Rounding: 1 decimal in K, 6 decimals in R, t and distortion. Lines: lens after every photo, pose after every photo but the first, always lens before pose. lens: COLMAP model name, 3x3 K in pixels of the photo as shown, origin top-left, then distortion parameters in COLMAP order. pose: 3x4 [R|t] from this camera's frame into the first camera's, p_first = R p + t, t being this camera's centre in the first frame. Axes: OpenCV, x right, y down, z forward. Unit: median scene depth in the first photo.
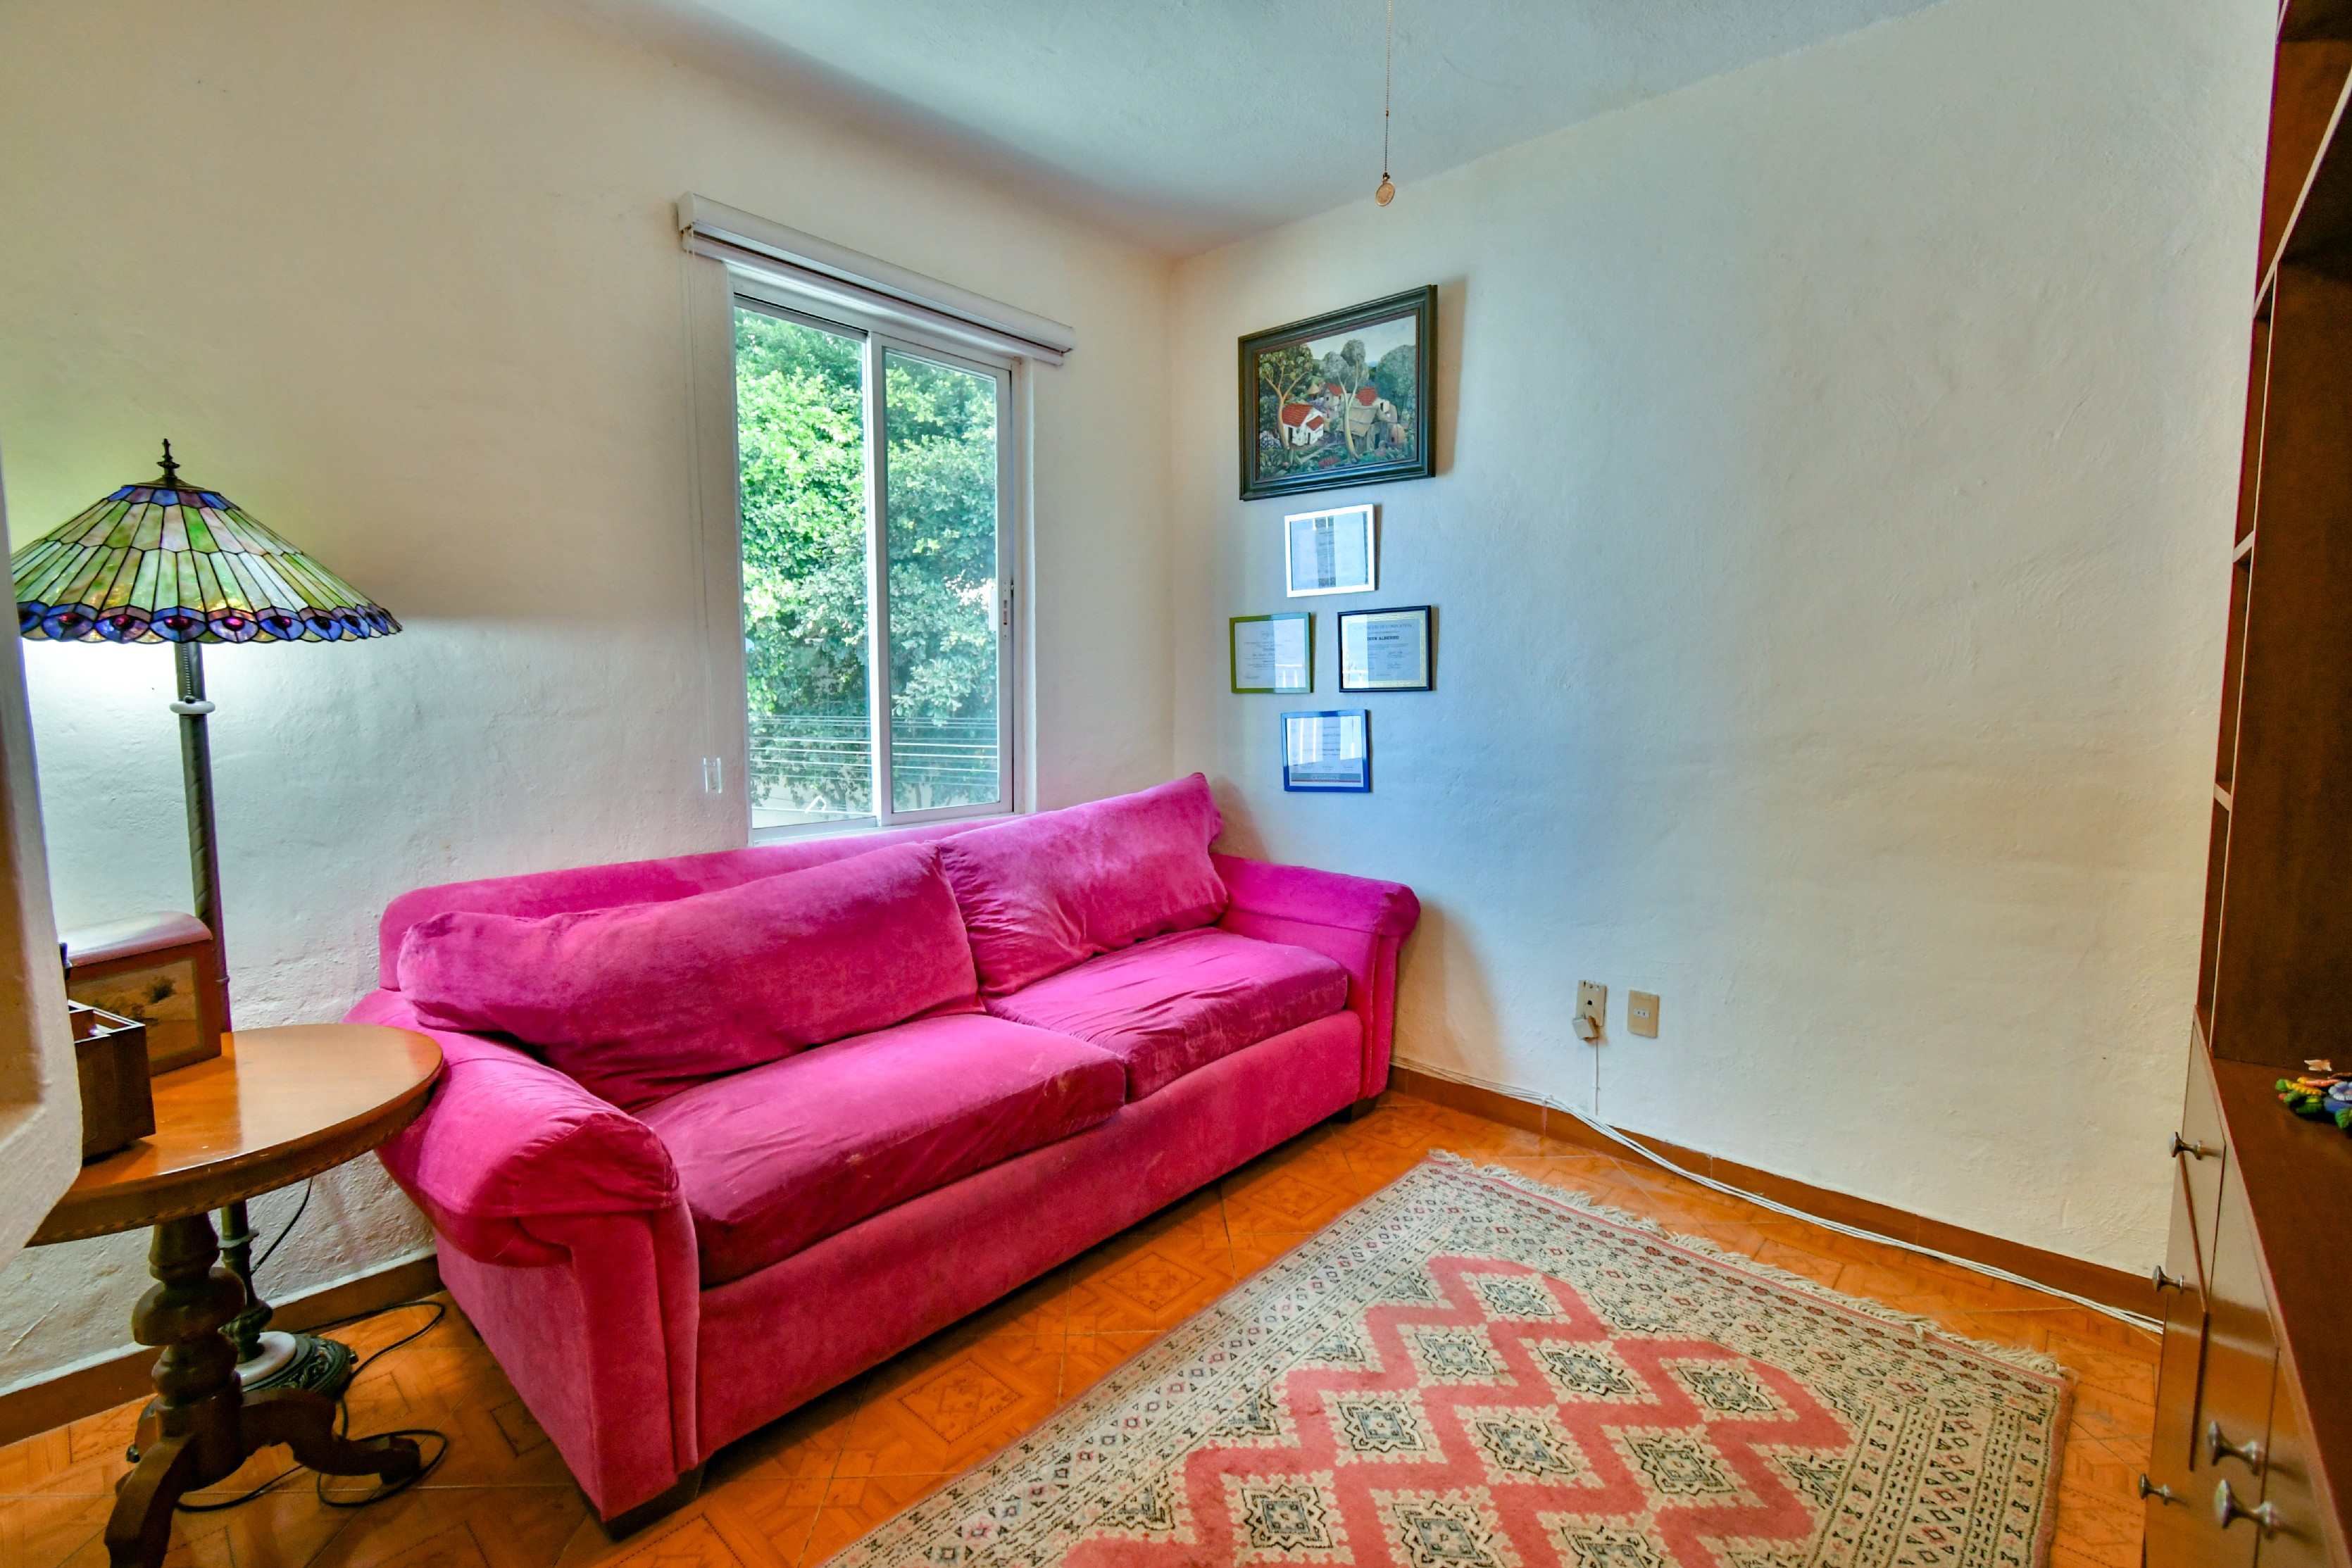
lens RADIAL K [[1046.2, 0, 1191.0], [0, 1046.2, 781.4], [0, 0, 1]] dist [0.002010, -0.003380]
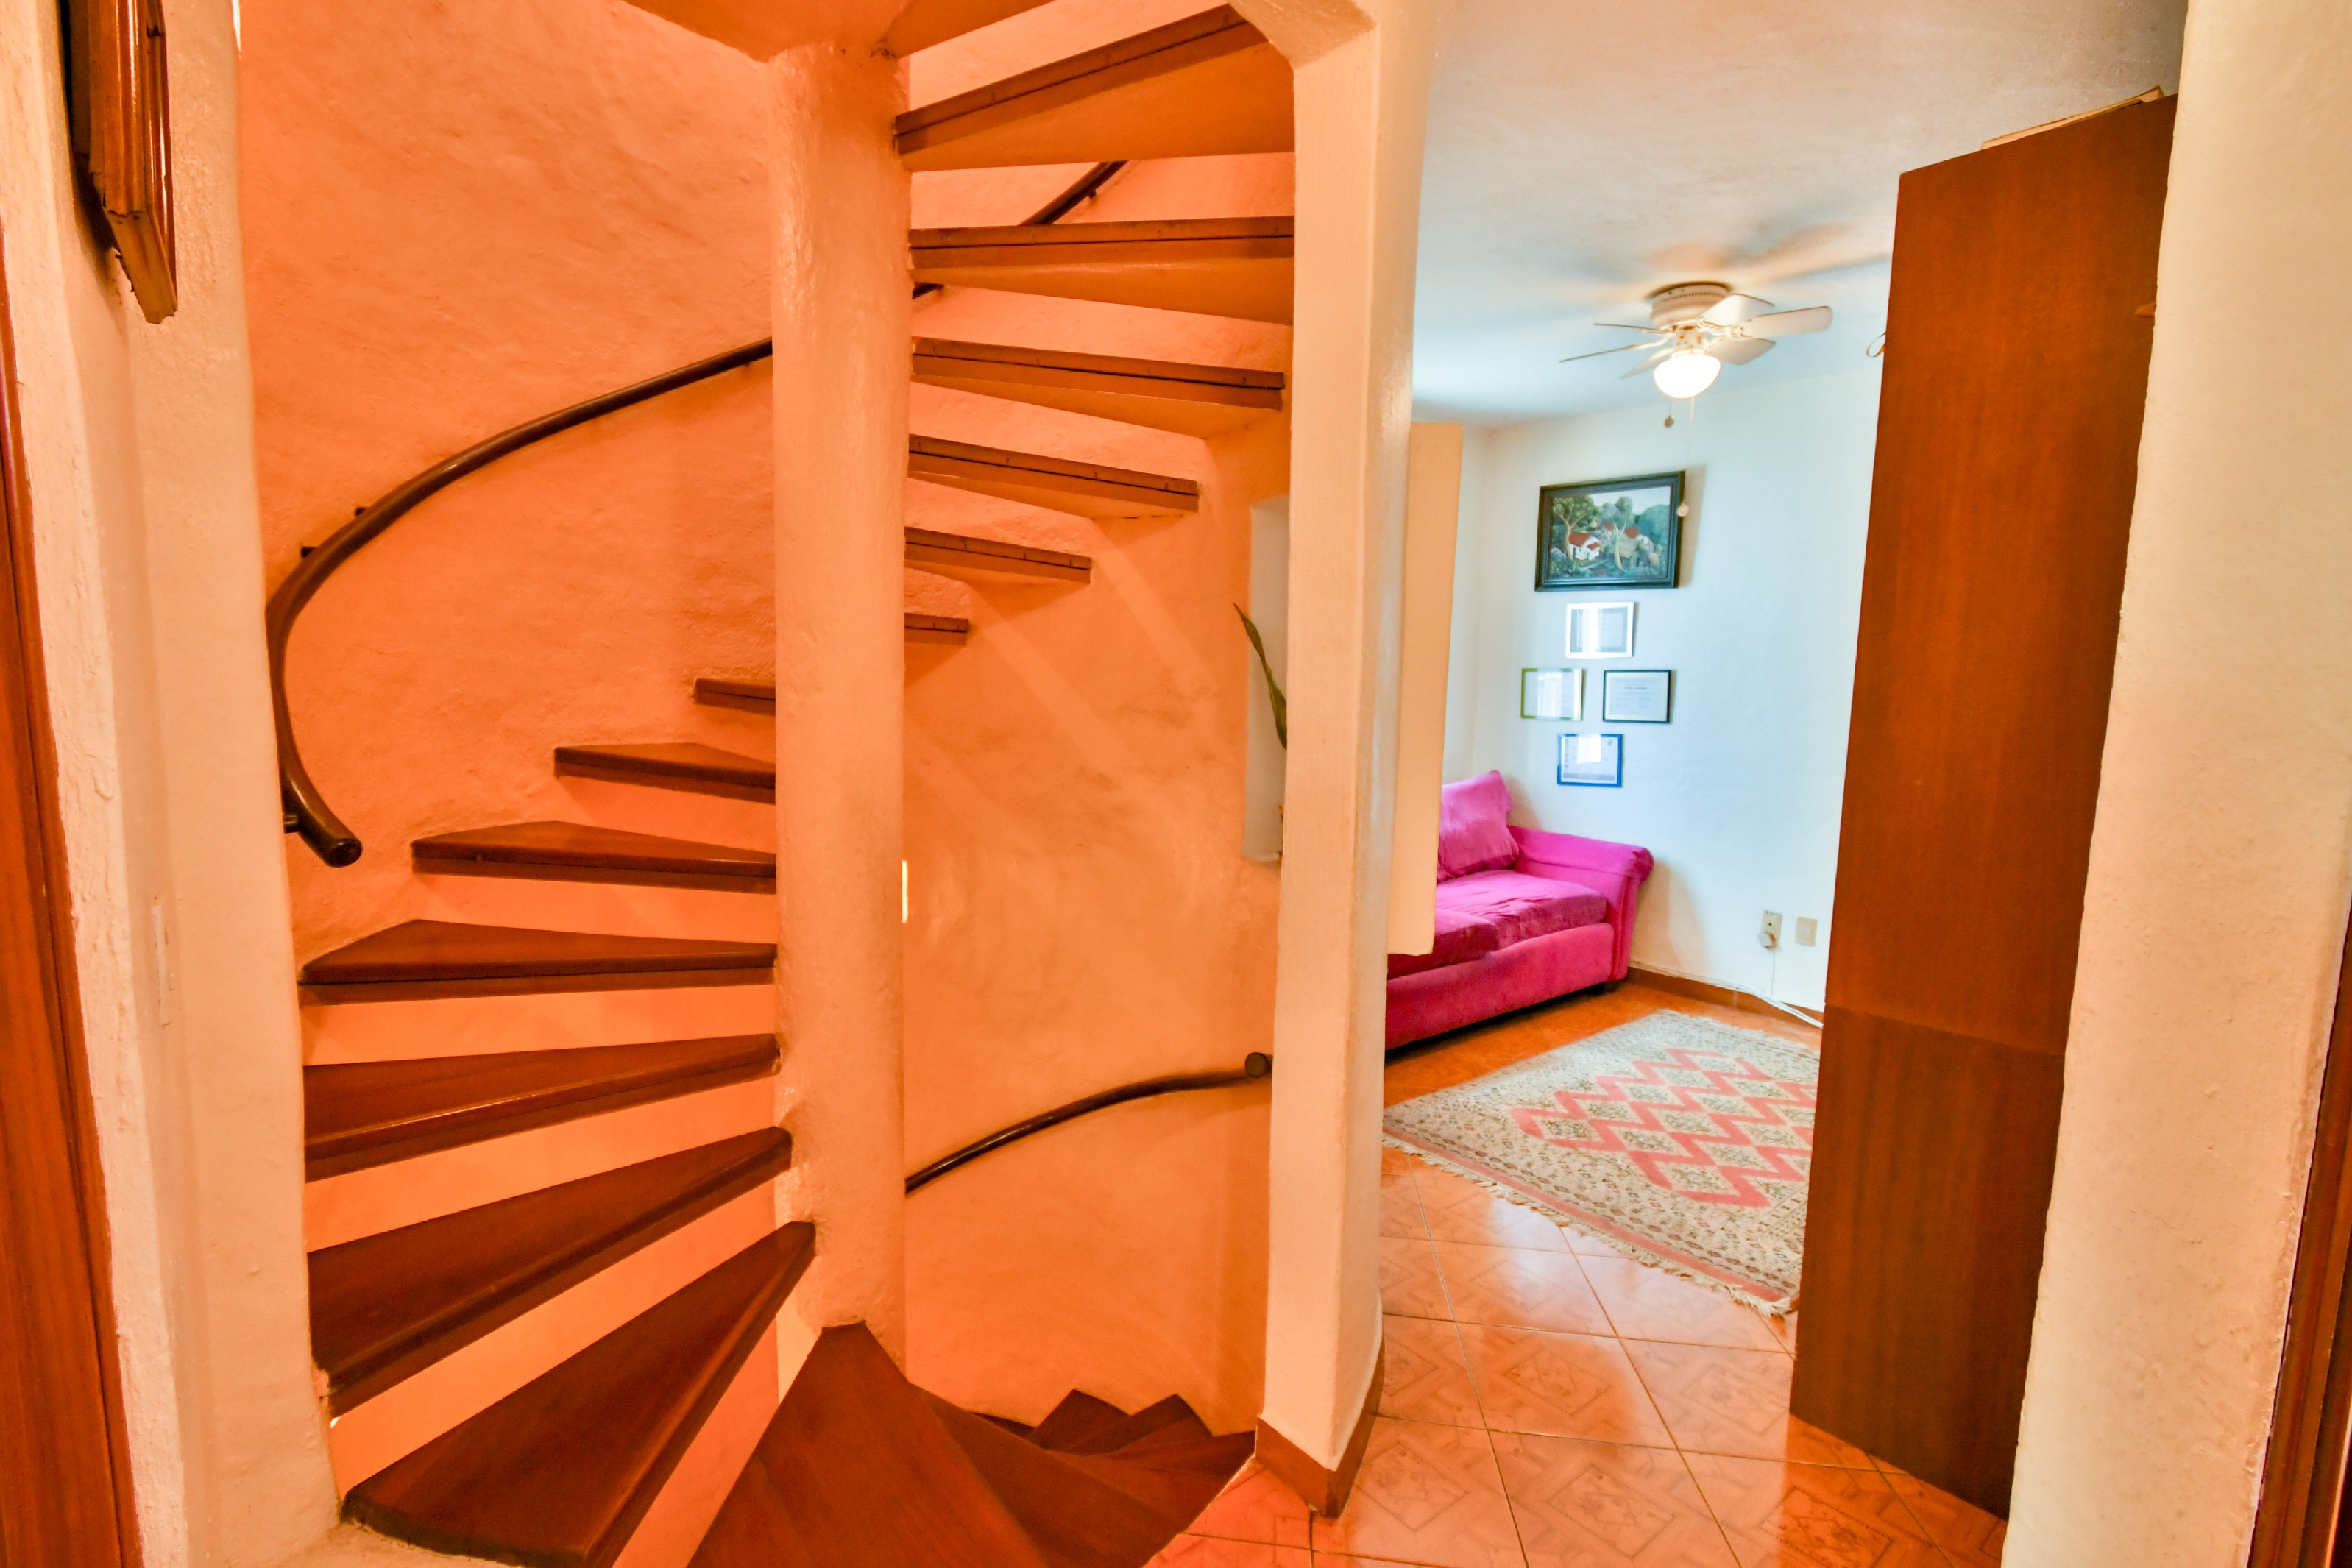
lens RADIAL K [[1046.2, 0, 1154.5], [0, 1046.2, 785.6], [0, 0, 1]] dist [0.002010, -0.003380]
pose [[0.983562, 0.037913, -0.176544, -0.245380], [-0.035675, 0.999238, 0.015836, 0.008556], [0.177010, -0.009278, 0.984165, -0.672730]]
